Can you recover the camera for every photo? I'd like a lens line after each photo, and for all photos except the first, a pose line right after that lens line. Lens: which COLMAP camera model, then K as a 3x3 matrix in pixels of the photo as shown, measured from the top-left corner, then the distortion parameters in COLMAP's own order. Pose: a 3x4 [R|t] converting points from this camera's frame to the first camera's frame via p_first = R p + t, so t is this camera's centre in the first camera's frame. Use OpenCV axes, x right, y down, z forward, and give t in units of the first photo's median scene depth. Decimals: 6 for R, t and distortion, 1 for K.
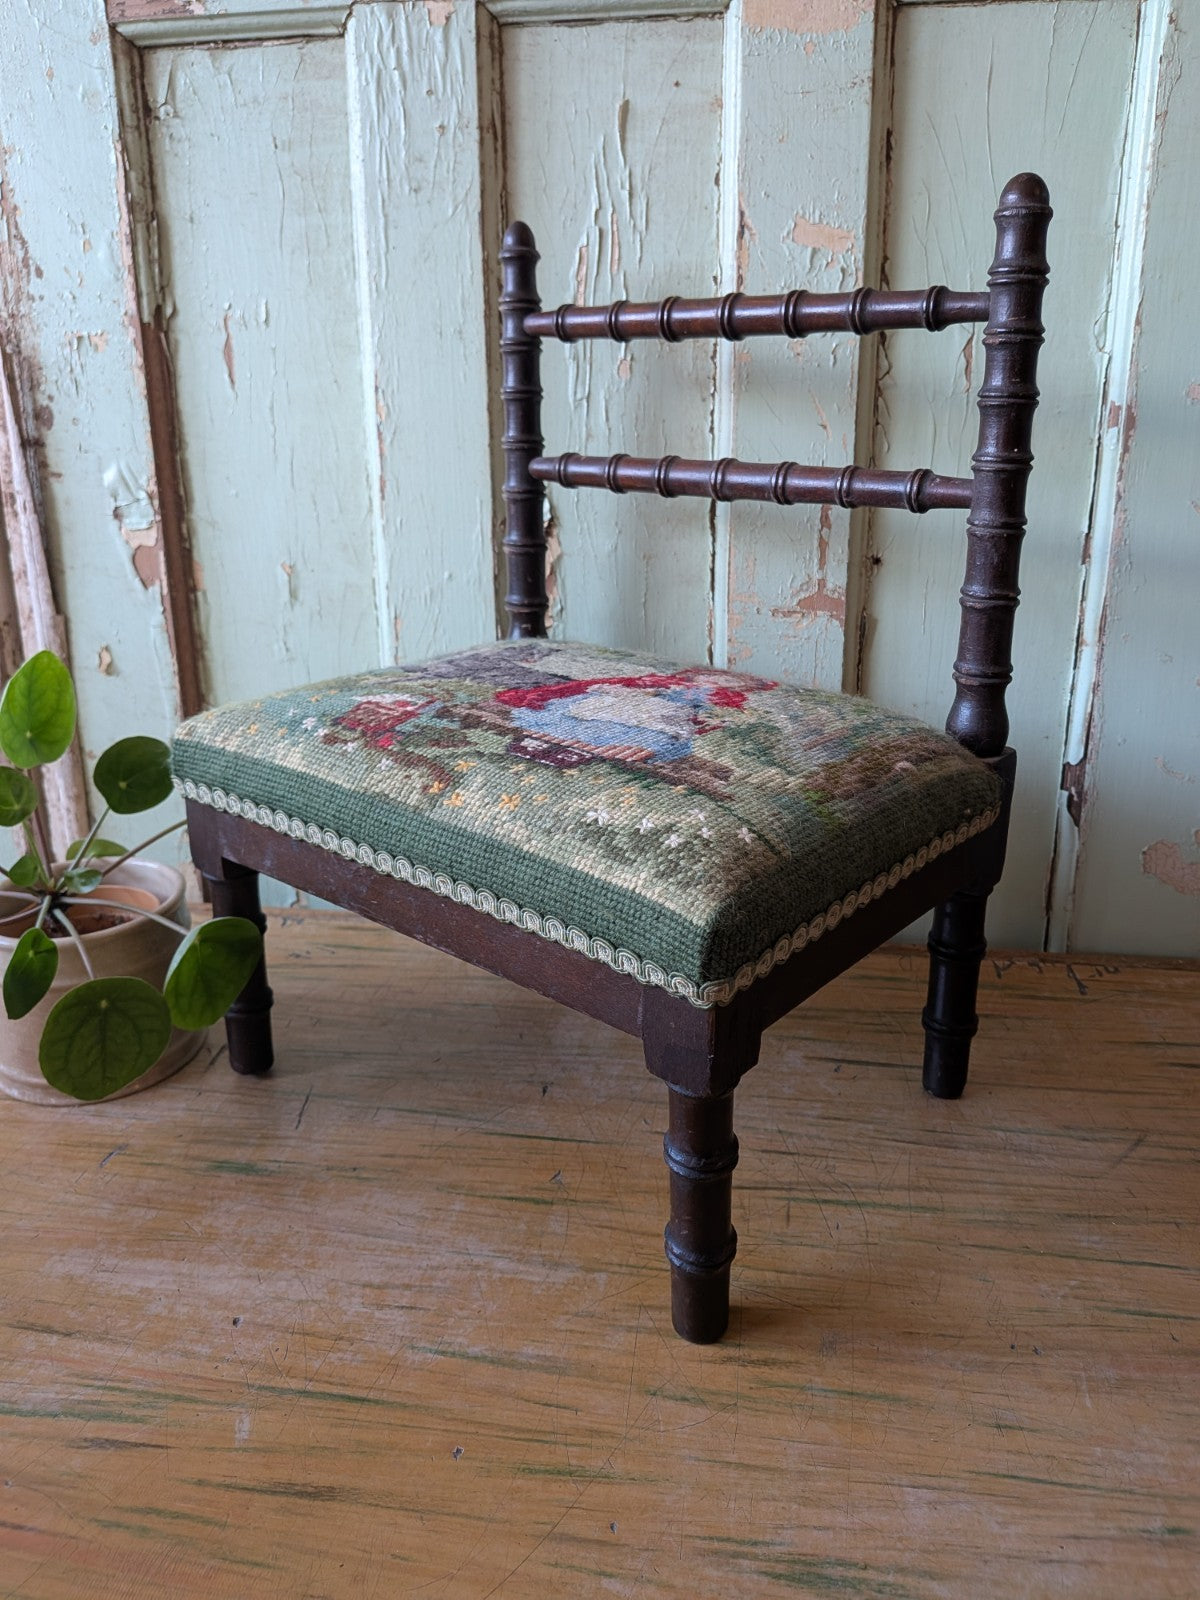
lens RADIAL K [[1182.6, 0, 602.5], [0, 1182.6, 758.2], [0, 0, 1]] dist [0.004403, -0.036828]
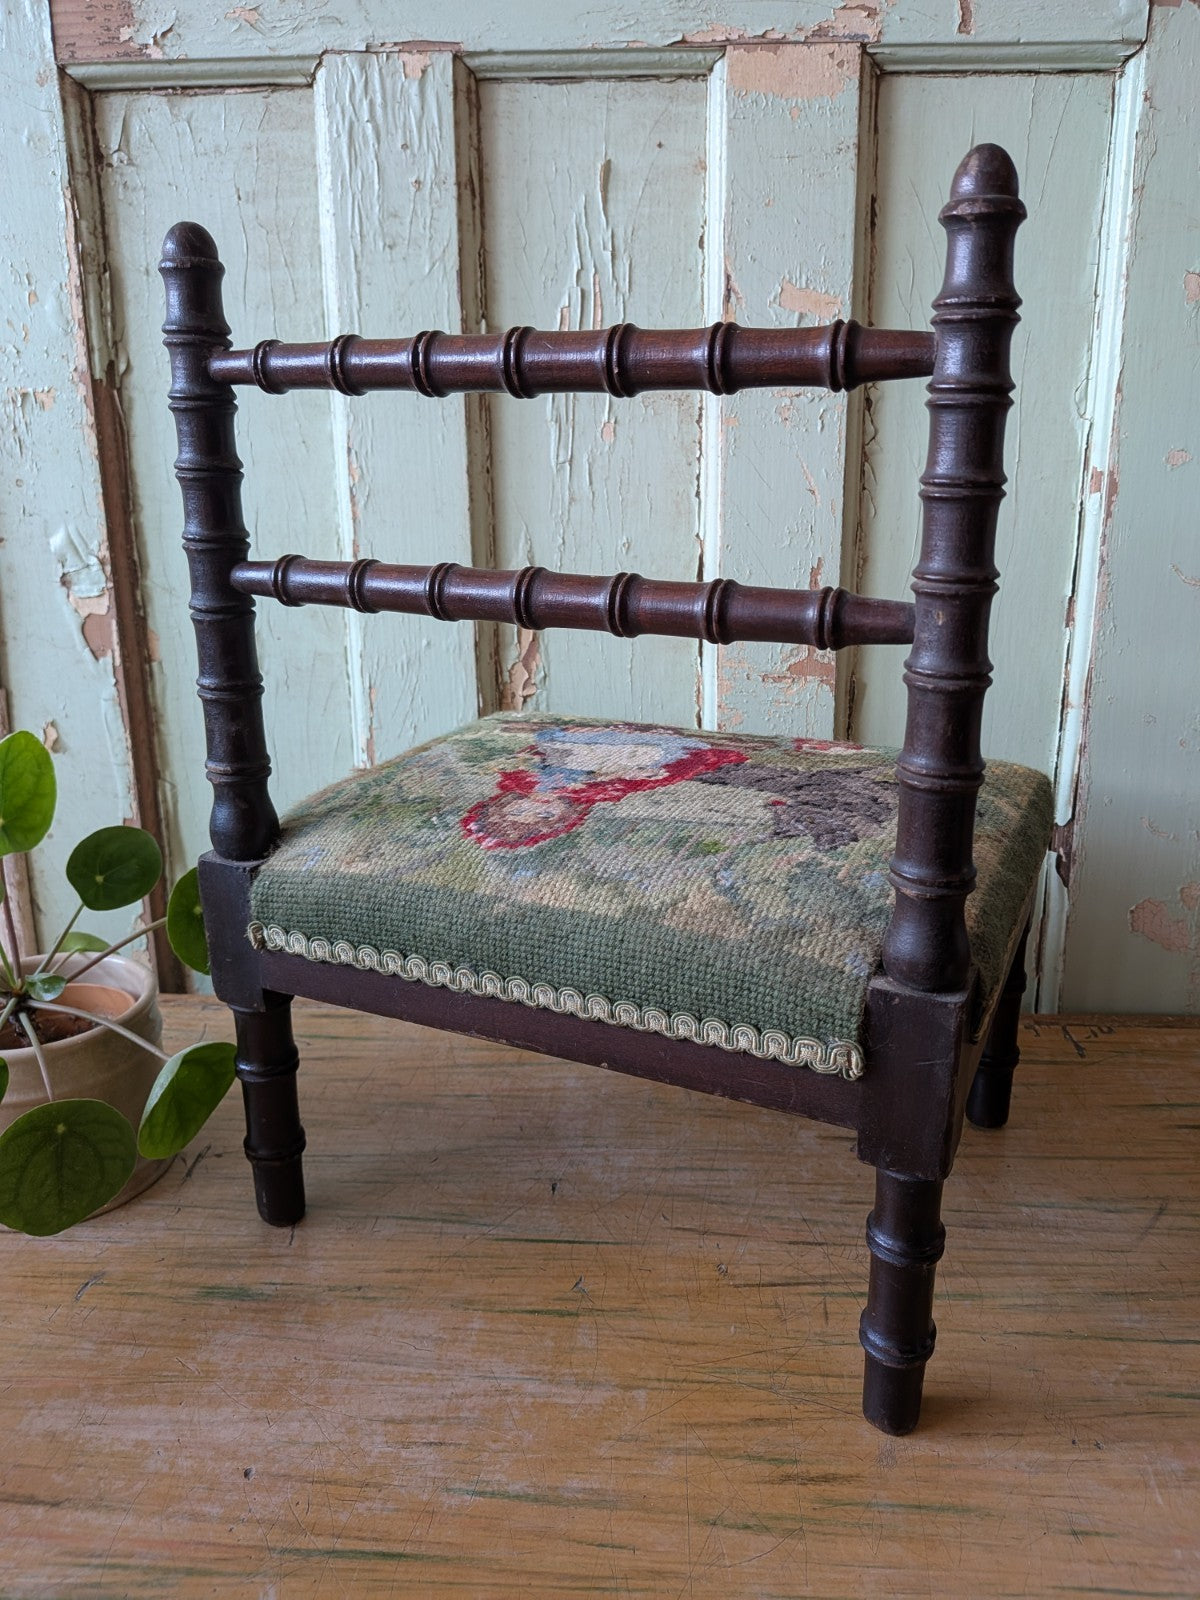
lens RADIAL K [[1182.6, 0, 633.9], [0, 1182.6, 773.6], [0, 0, 1]] dist [0.004403, -0.036828]
pose [[0.995441, -0.019679, 0.093331, -0.063007], [0.022427, 0.999343, -0.028488, -0.020690], [-0.092709, 0.030451, 0.995228, 0.038570]]
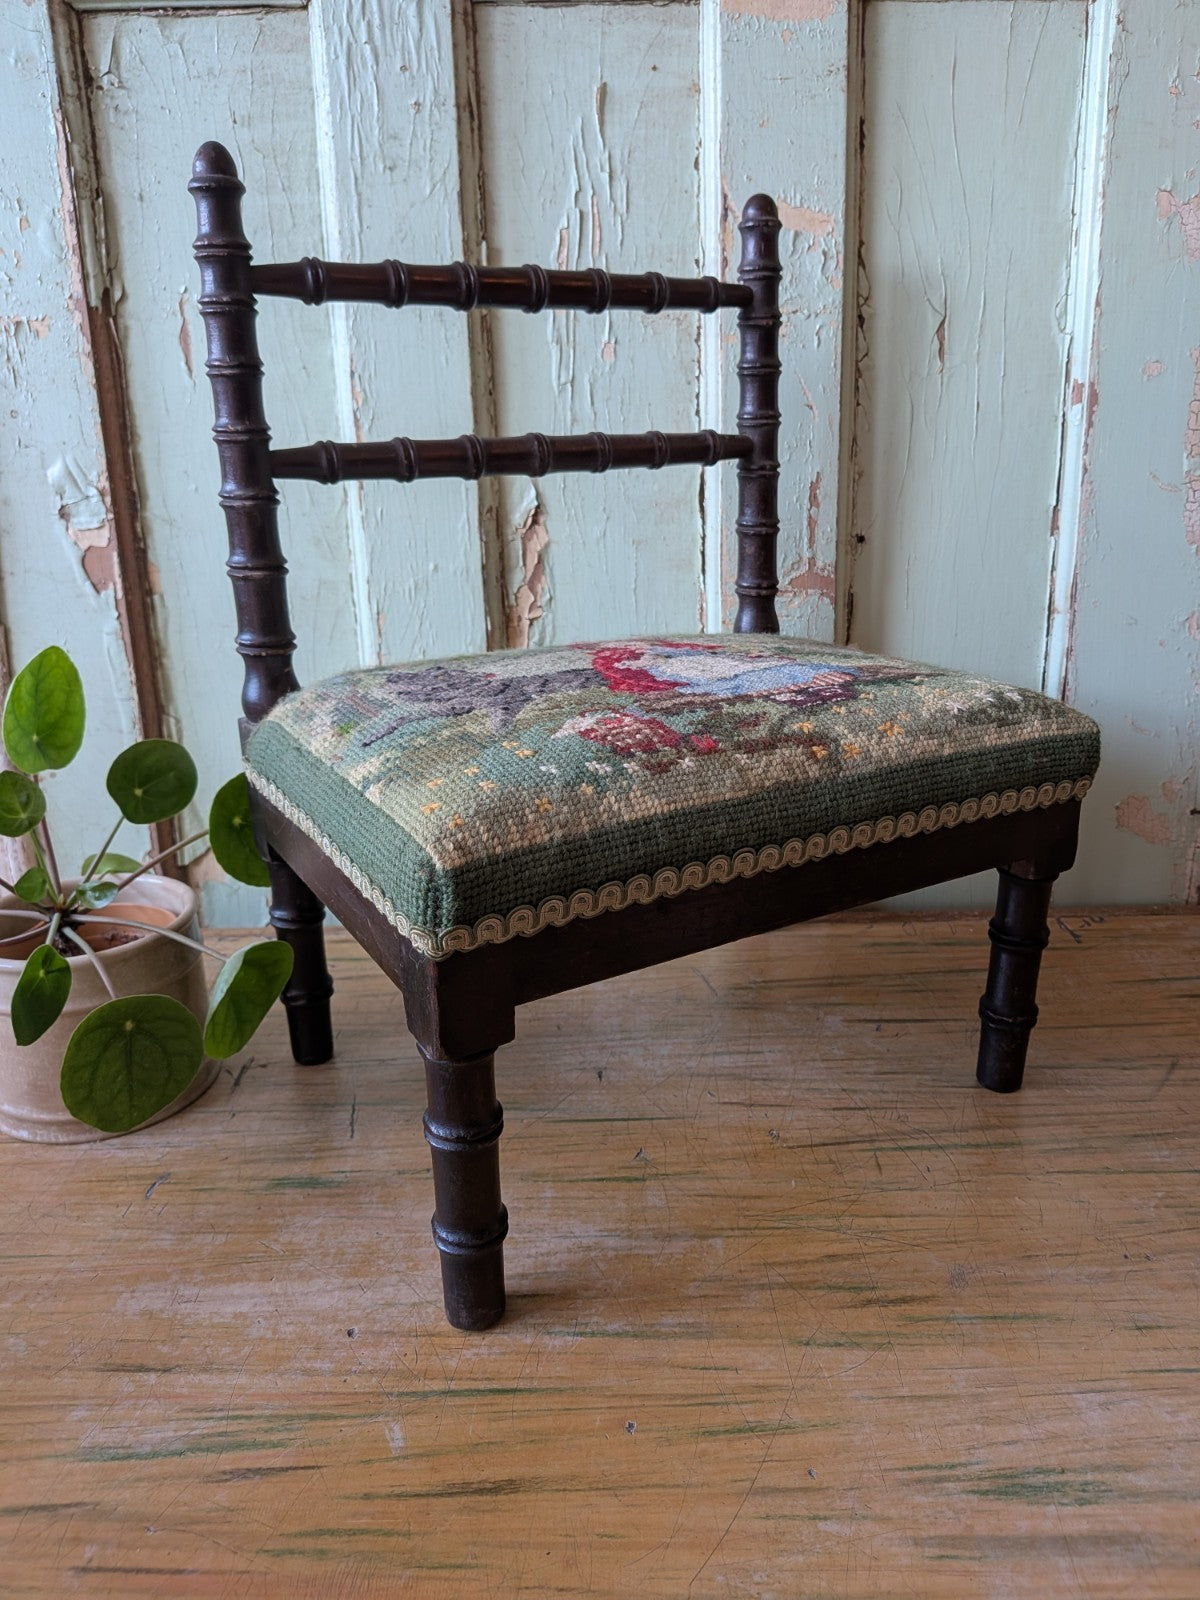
lens RADIAL K [[1182.6, 0, 636.6], [0, 1182.6, 776.0], [0, 0, 1]] dist [0.004403, -0.036828]
pose [[0.985812, -0.056627, 0.158011, -0.150352], [0.059226, 0.998175, -0.011784, 0.044090], [-0.157055, 0.020976, 0.987367, 0.022799]]
